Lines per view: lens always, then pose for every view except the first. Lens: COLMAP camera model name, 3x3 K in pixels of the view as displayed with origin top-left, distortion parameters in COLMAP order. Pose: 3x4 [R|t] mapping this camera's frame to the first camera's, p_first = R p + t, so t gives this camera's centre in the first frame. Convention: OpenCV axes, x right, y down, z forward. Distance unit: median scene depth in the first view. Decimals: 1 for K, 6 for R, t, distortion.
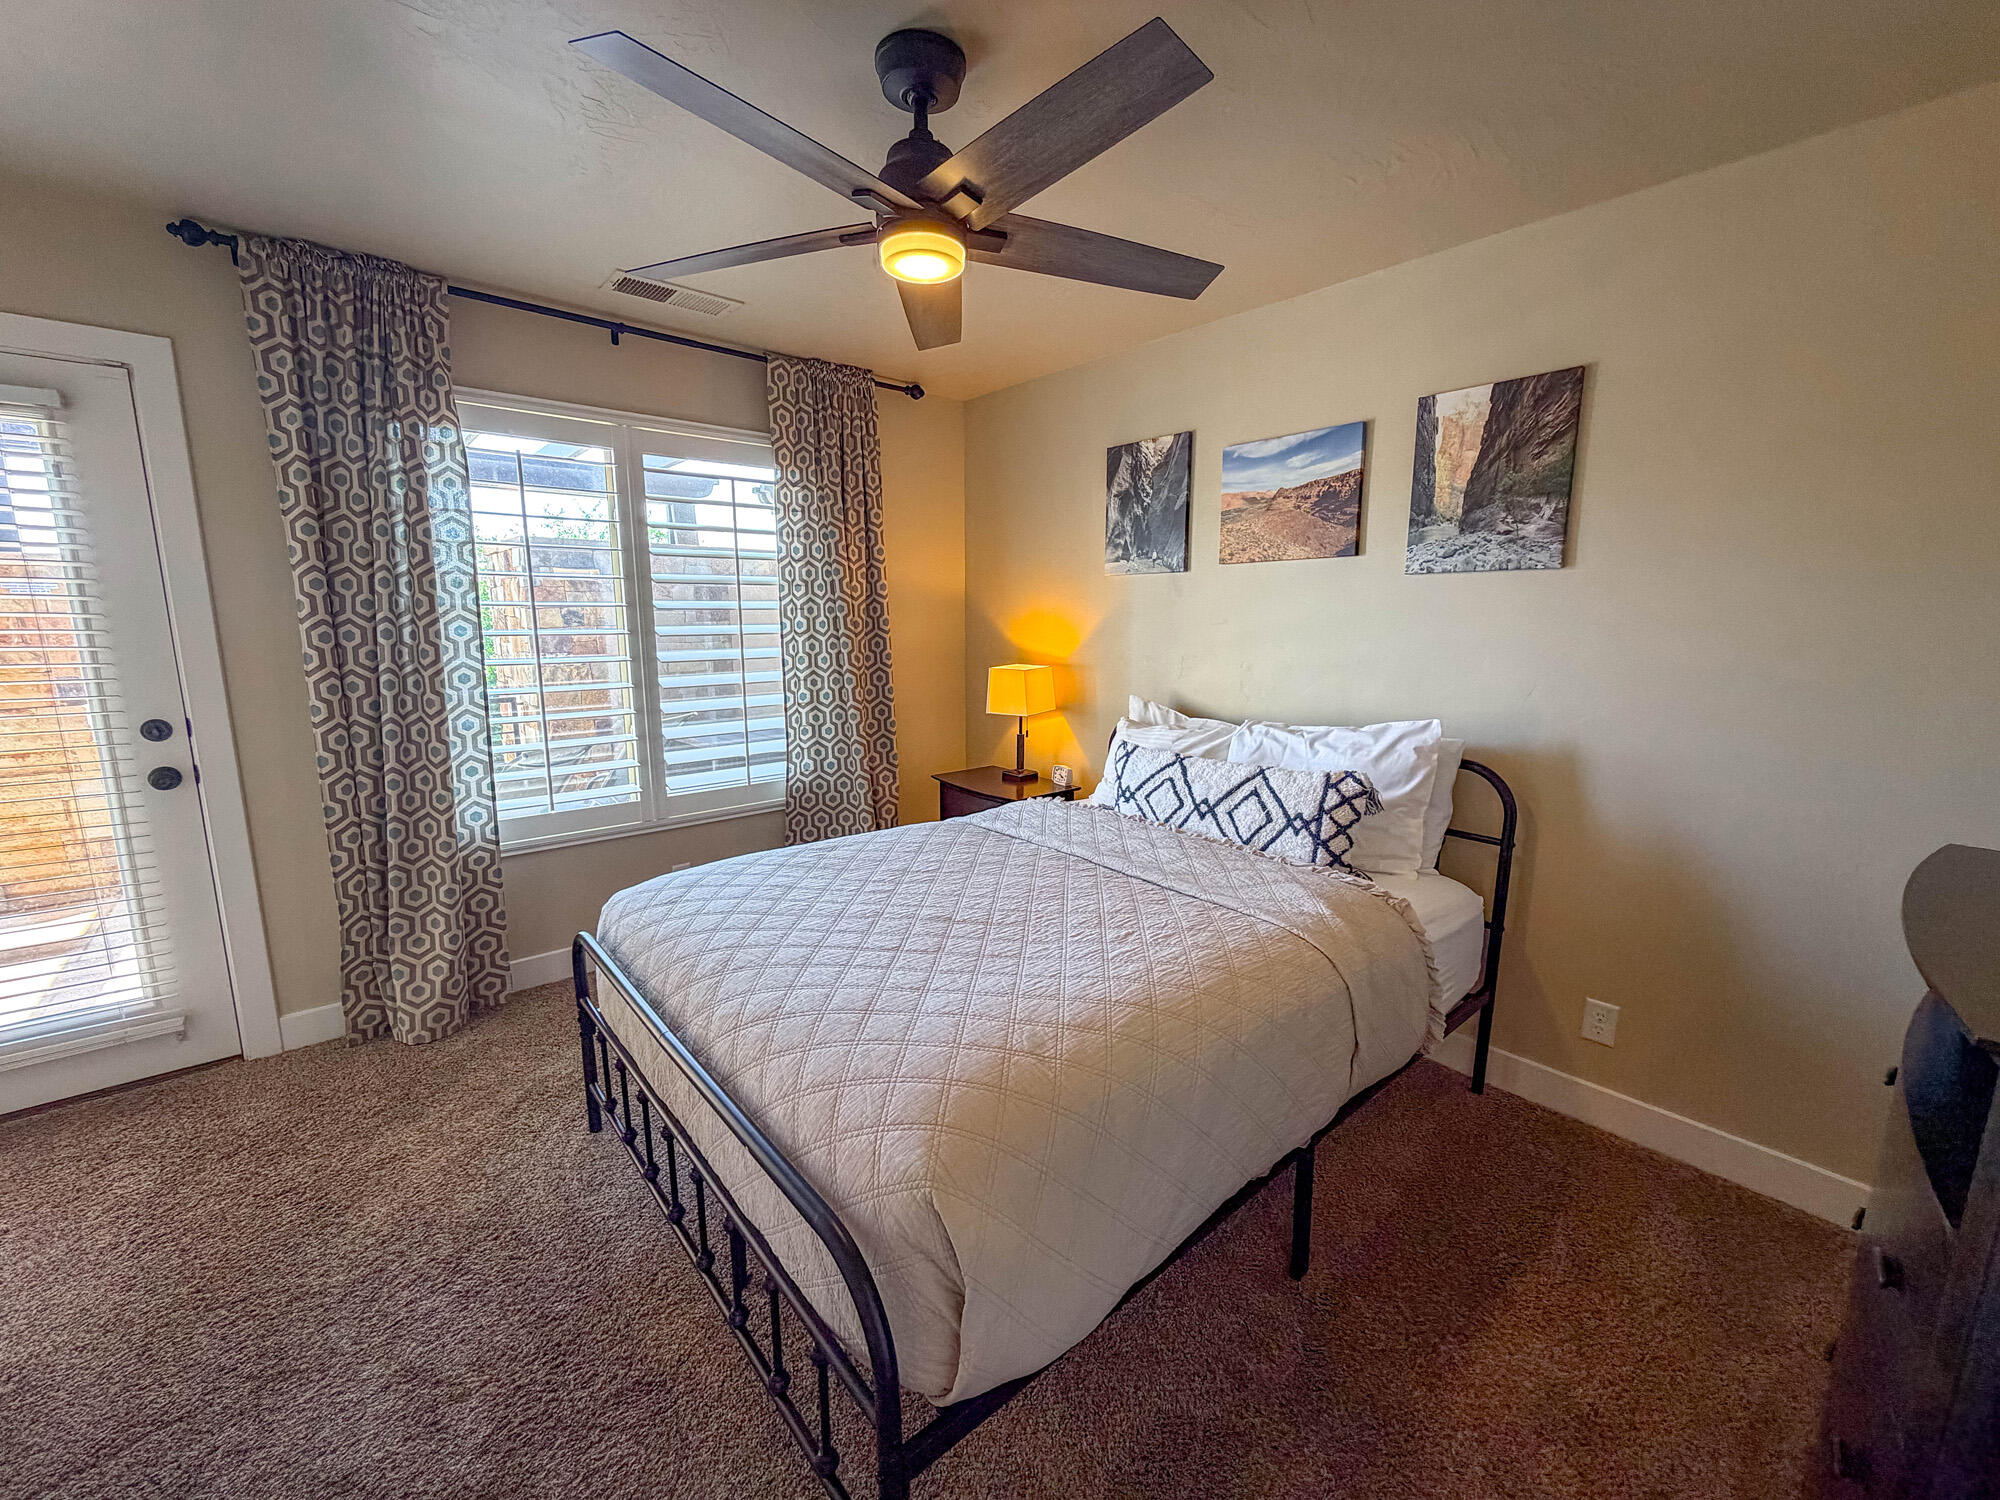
lens RADIAL K [[801.1, 0, 1008.9], [0, 801.1, 747.0], [0, 0, 1]] dist [-0.000678, 0.000166]
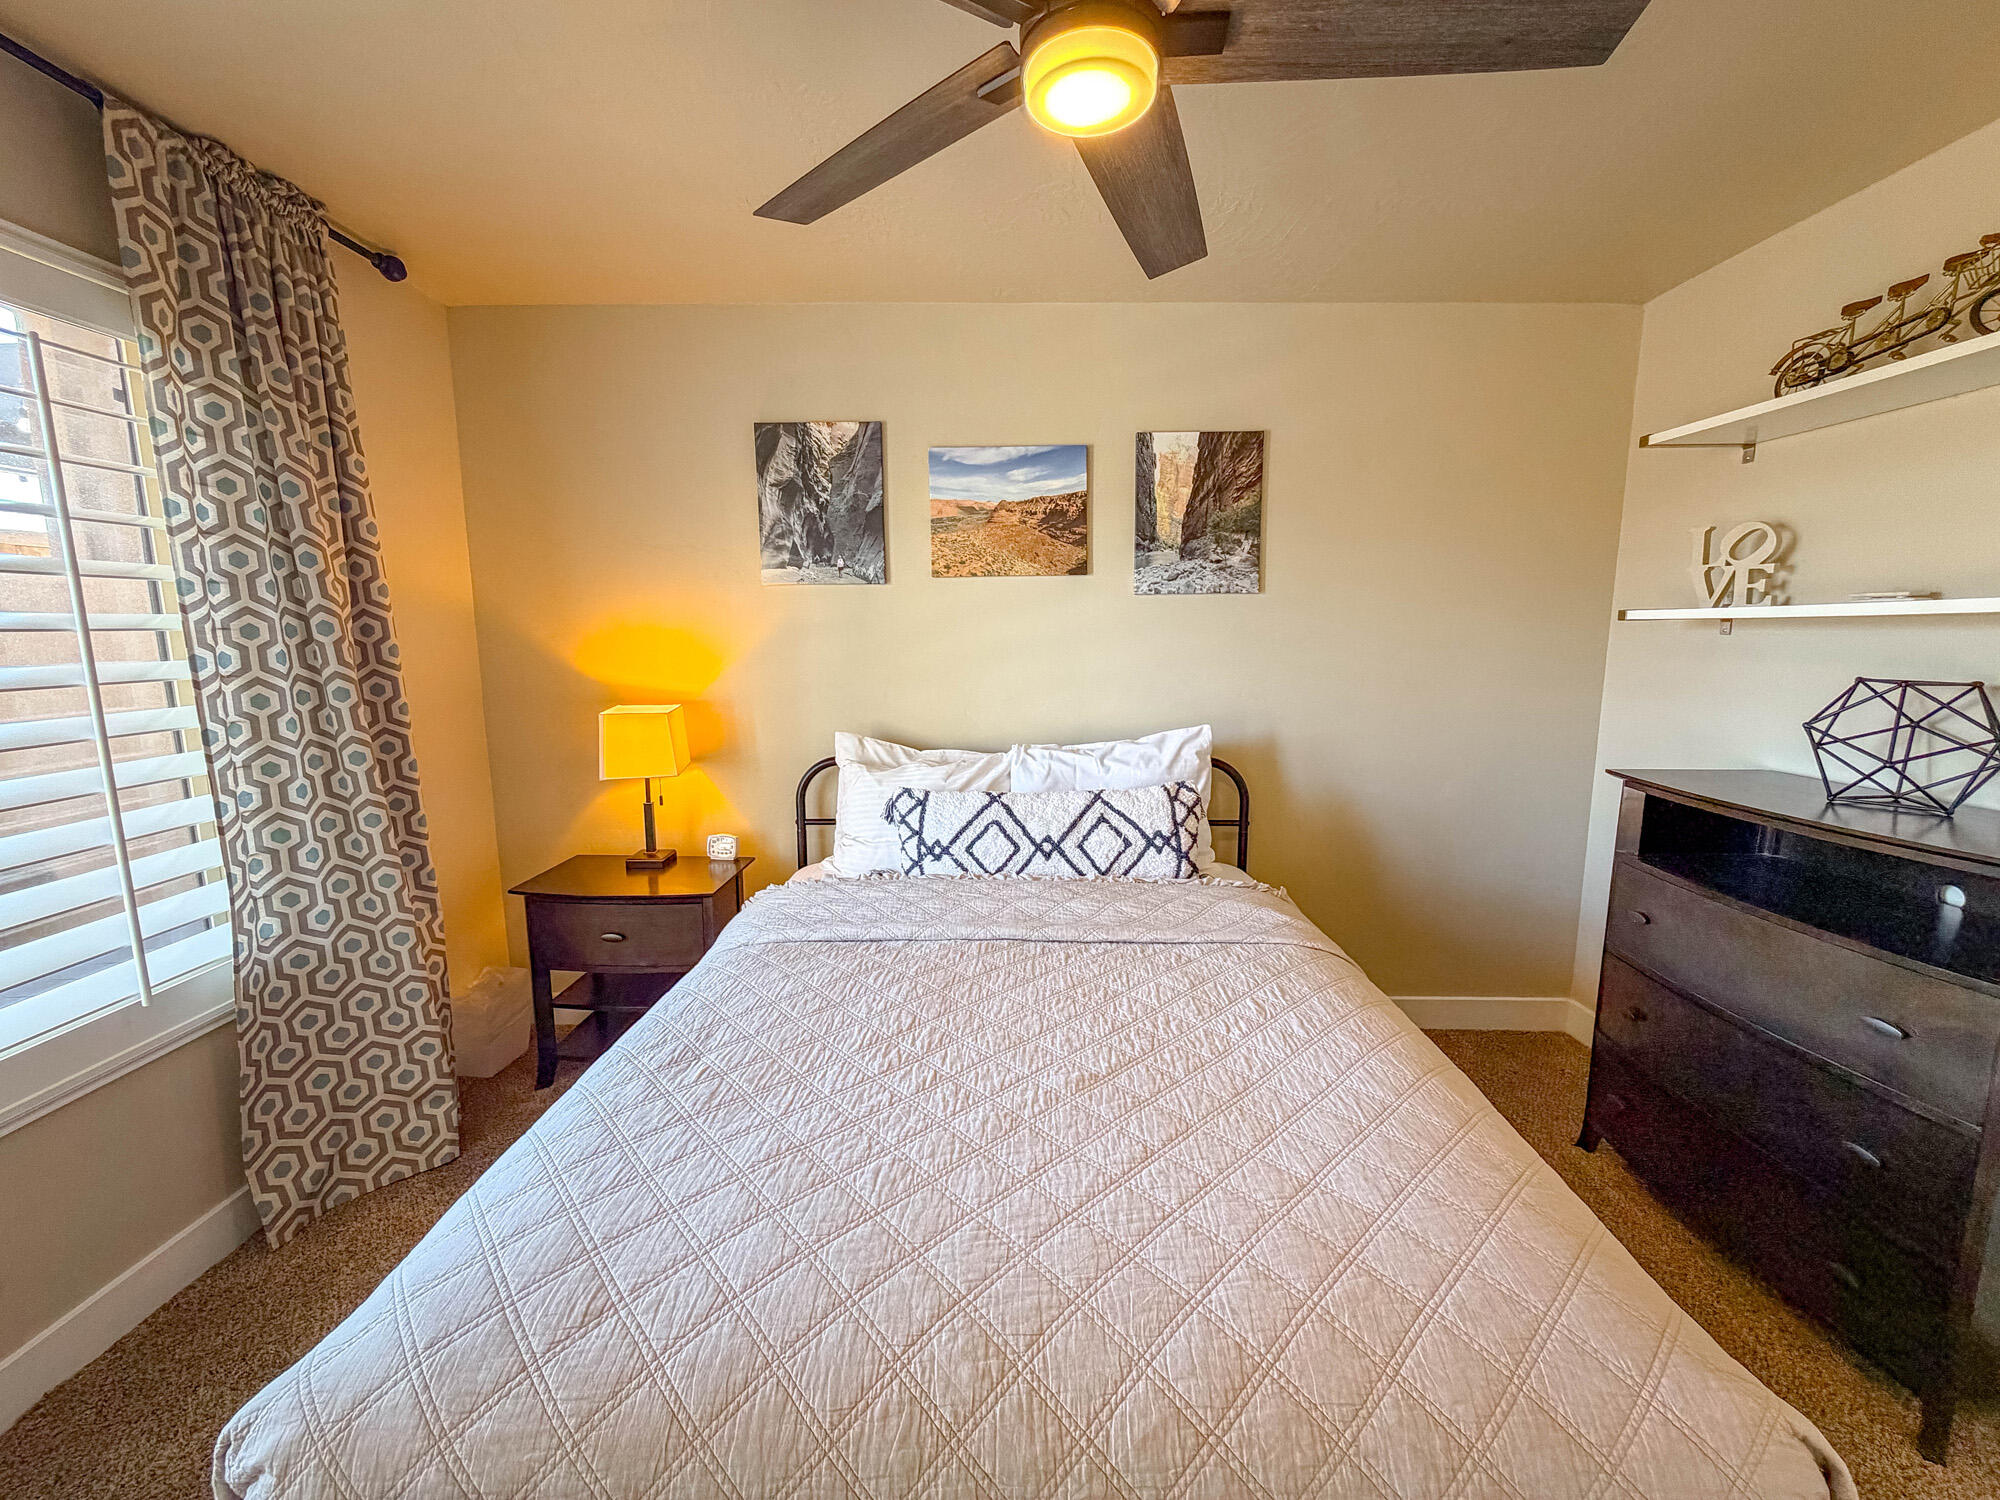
lens RADIAL K [[801.1, 0, 1008.9], [0, 801.1, 747.0], [0, 0, 1]] dist [-0.000678, 0.000166]
pose [[0.661732, -0.113938, 0.741032, -0.428136], [0.128747, 0.990972, 0.037398, -0.072329], [-0.738603, 0.070658, 0.670427, 0.406086]]
